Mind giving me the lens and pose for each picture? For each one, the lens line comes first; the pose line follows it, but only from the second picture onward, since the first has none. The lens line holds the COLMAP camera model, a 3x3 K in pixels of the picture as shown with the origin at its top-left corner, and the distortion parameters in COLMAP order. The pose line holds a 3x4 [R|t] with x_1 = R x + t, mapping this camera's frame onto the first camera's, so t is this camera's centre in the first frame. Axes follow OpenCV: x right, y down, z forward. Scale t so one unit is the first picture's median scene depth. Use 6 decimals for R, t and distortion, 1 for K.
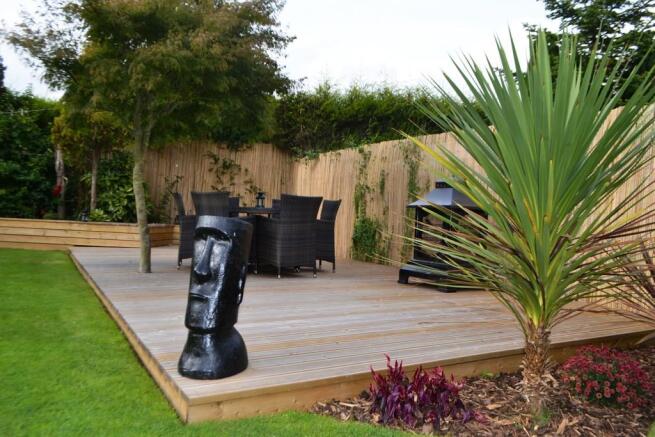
lens RADIAL K [[512.2, 0, 327.5], [0, 512.2, 218.5], [0, 0, 1]] dist [-0.000636, -0.000173]
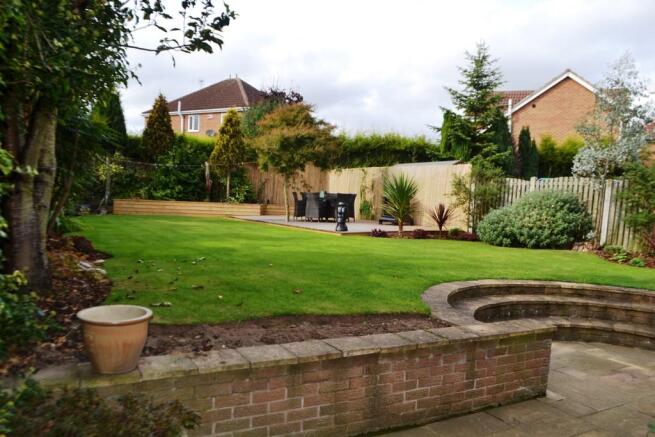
lens RADIAL K [[512.2, 0, 327.5], [0, 512.2, 218.5], [0, 0, 1]] dist [-0.000636, -0.000173]
pose [[0.999724, -0.011332, 0.020568, -0.121704], [0.010421, 0.998983, 0.043868, -0.018602], [-0.021044, -0.043642, 0.998826, -1.090943]]
